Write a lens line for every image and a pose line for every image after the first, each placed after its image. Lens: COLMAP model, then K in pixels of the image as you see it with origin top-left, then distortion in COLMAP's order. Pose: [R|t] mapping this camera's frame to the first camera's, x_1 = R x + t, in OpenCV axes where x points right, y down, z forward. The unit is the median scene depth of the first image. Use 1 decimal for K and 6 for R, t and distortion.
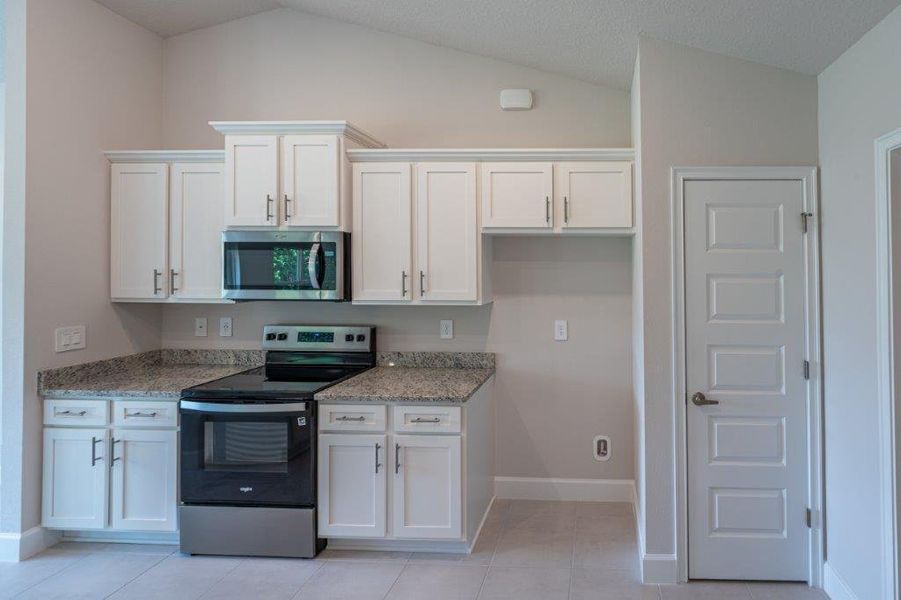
lens RADIAL K [[408.3, 0, 450.4], [0, 408.3, 261.8], [0, 0, 1]] dist [0.000624, -0.000183]
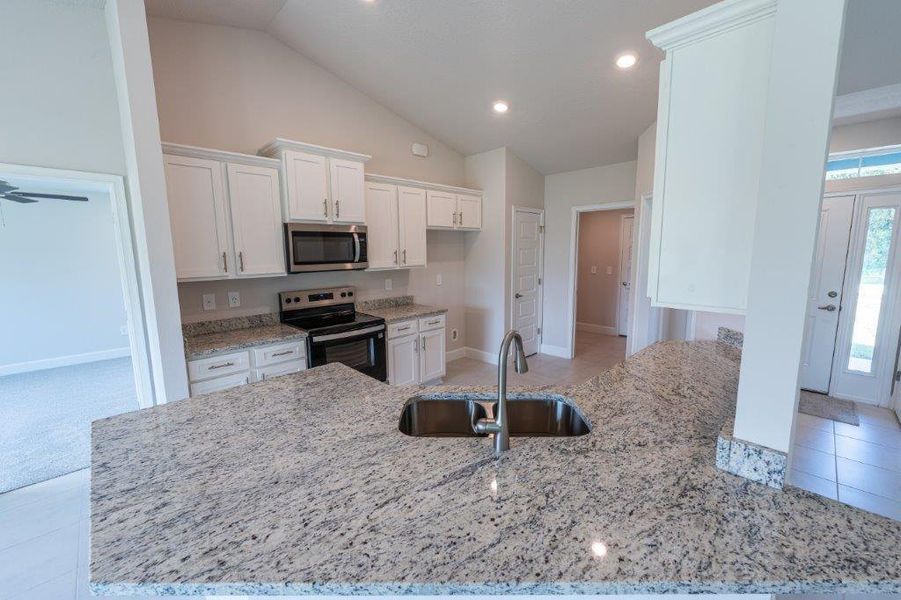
lens RADIAL K [[324.0, 0, 447.5], [0, 324.0, 286.6], [0, 0, 1]] dist [0.000684, 0.000056]
pose [[0.729034, -0.094338, 0.677945, -0.934811], [0.004604, 0.991110, 0.132964, -0.005156], [-0.684462, -0.093814, 0.722987, -0.170677]]
